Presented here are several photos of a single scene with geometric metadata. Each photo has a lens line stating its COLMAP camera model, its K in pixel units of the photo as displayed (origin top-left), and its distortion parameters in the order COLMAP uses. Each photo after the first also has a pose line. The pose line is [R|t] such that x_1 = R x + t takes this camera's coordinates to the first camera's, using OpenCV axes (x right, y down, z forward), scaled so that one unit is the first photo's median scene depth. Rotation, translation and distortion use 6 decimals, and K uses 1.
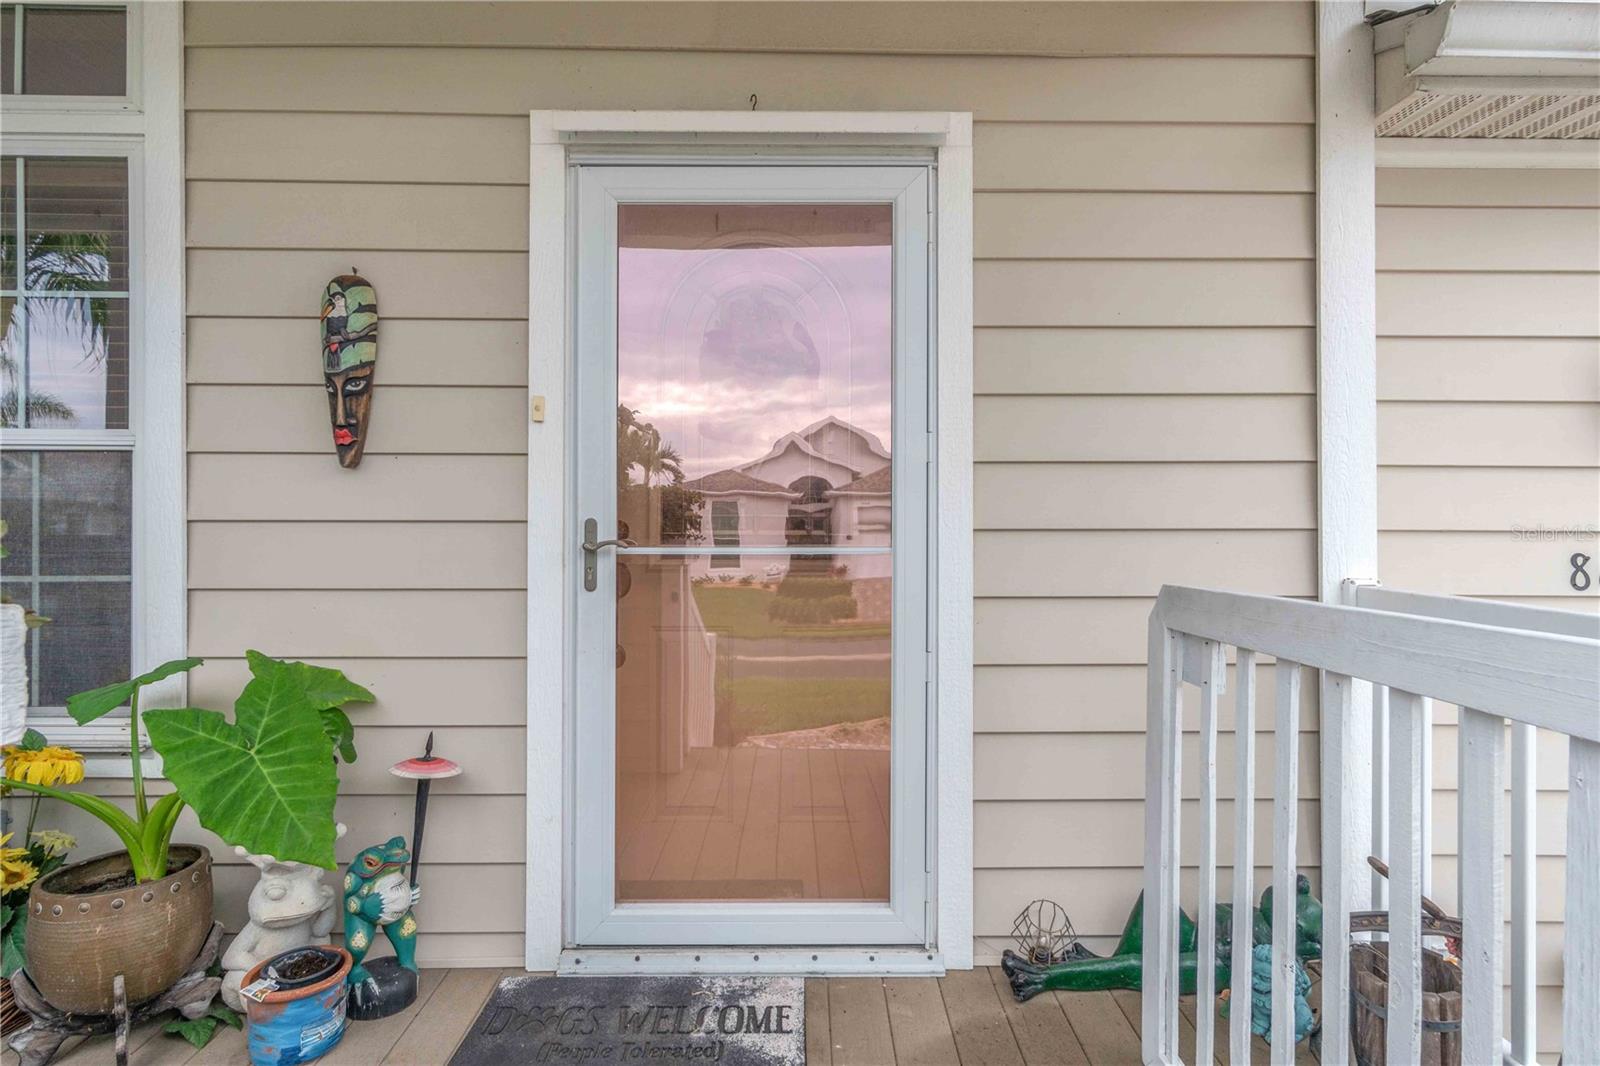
lens RADIAL K [[841.7, 0, 805.0], [0, 841.7, 534.9], [0, 0, 1]] dist [0.005002, 0.000942]
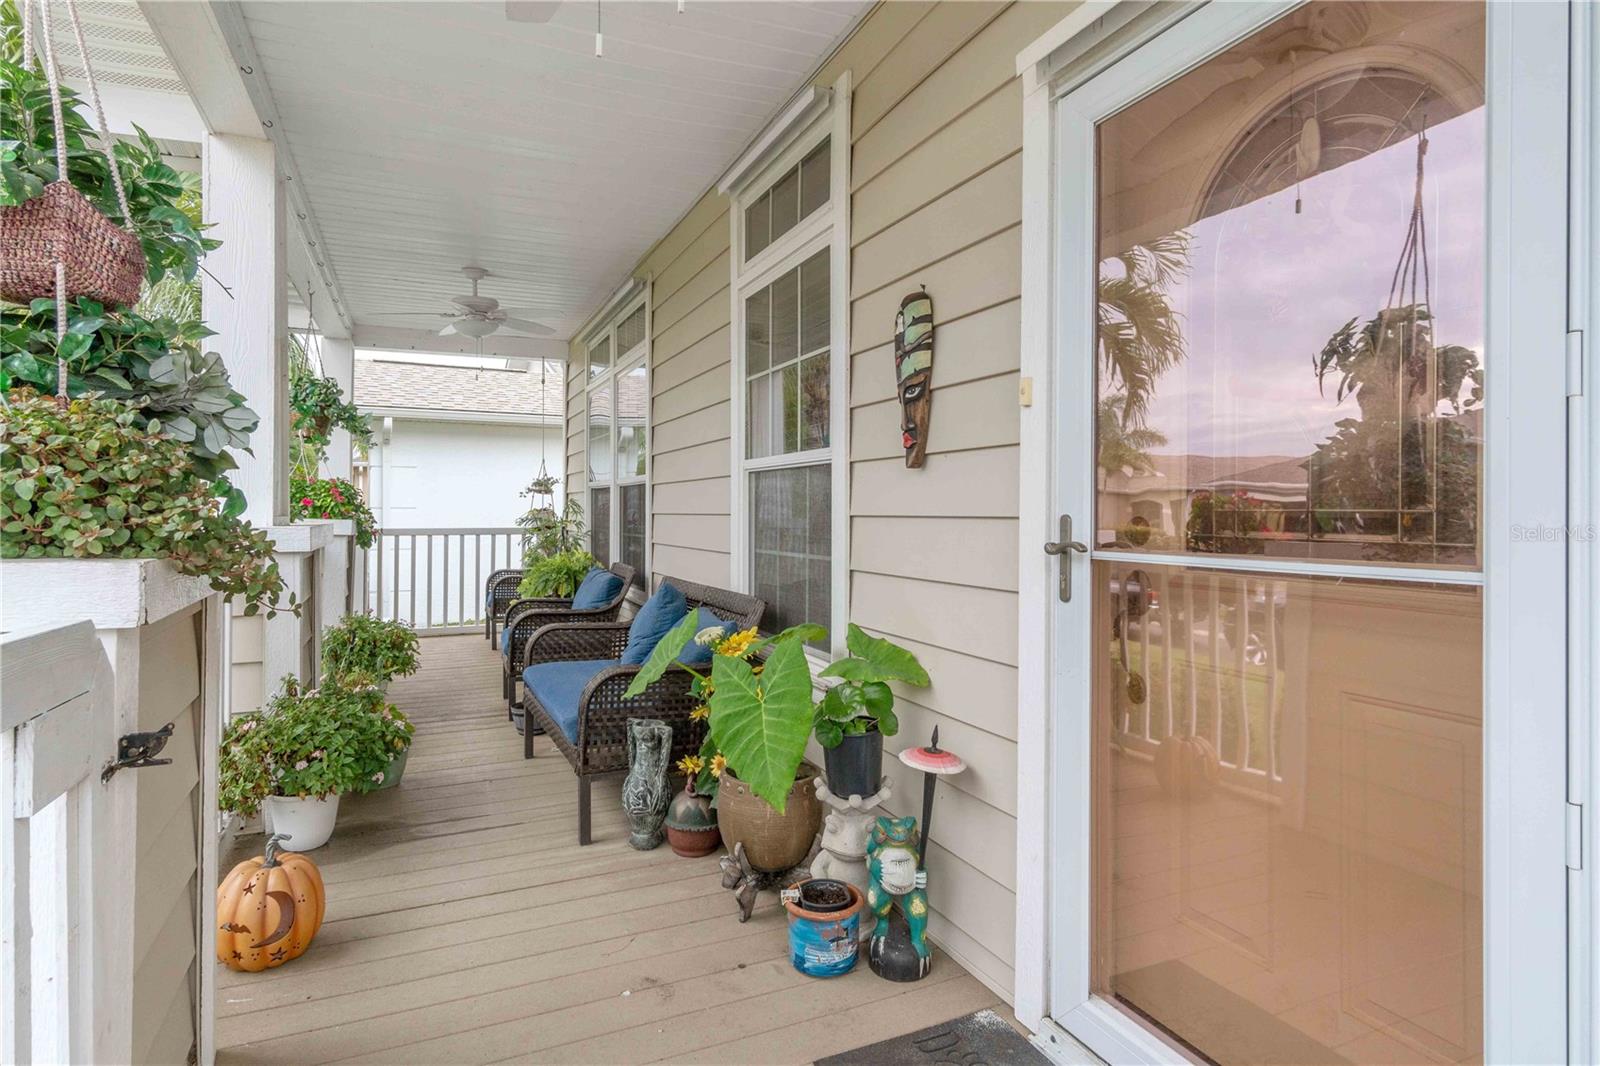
lens RADIAL K [[841.7, 0, 799.3], [0, 841.7, 517.5], [0, 0, 1]] dist [0.005002, 0.000942]
pose [[0.407849, 0.004329, -0.913039, 0.401743], [-0.016565, 0.999859, -0.002659, -0.009817], [0.912899, 0.016209, 0.407864, 0.419686]]
